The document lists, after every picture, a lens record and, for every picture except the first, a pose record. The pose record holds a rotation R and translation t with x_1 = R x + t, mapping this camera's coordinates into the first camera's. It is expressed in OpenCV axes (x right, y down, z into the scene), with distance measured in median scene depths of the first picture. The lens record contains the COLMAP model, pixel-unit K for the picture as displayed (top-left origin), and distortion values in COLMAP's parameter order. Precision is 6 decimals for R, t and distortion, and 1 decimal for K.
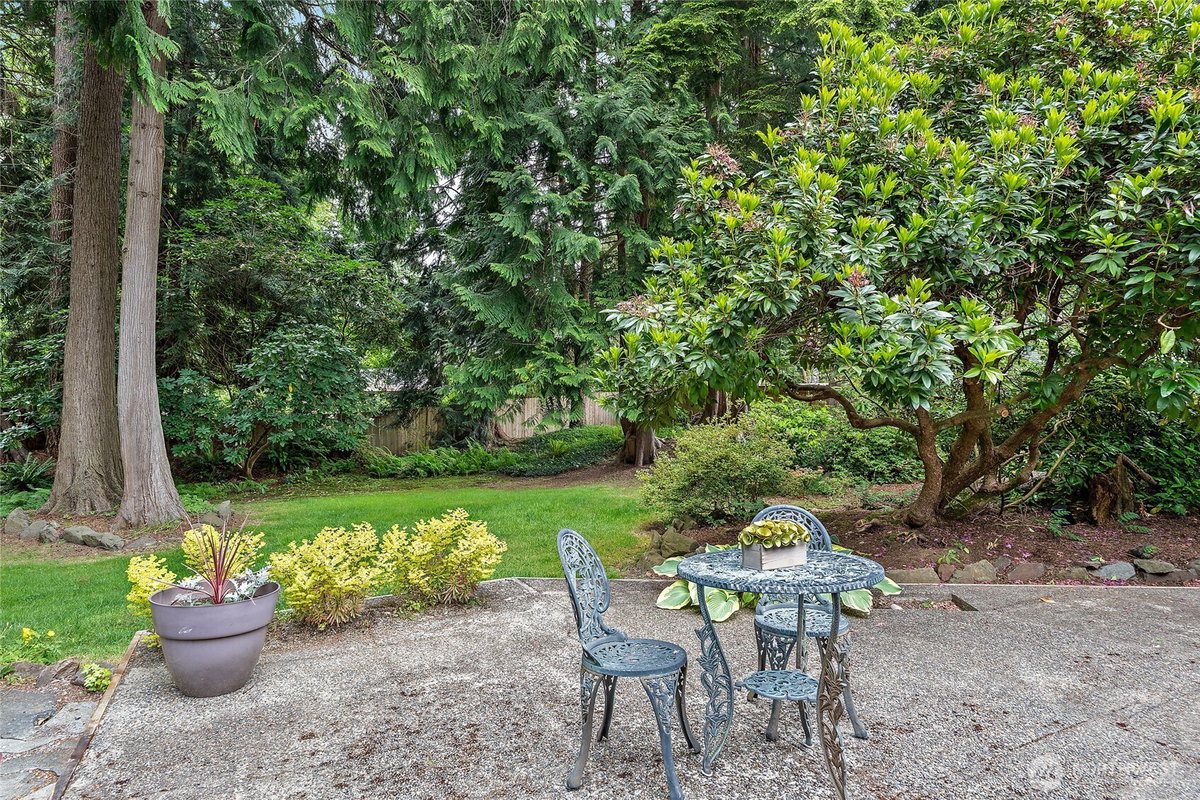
lens RADIAL K [[694.9, 0, 601.1], [0, 694.9, 402.6], [0, 0, 1]] dist [0.002415, 0.000321]
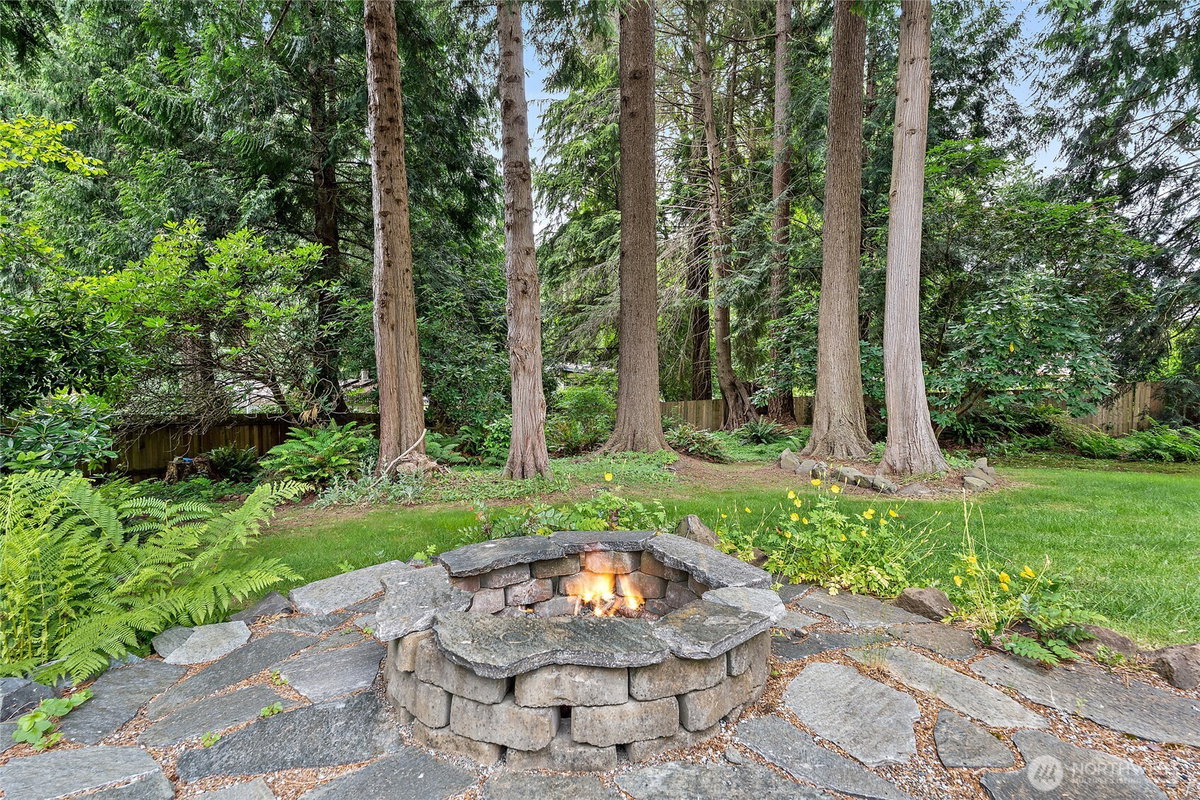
lens RADIAL K [[609.3, 0, 600.5], [0, 609.3, 397.4], [0, 0, 1]] dist [0.001054, -0.000224]
pose [[0.628043, 0.005742, -0.778157, -0.165738], [-0.001659, 0.999980, 0.006039, 0.041429], [0.778177, -0.002502, 0.628041, 0.078643]]
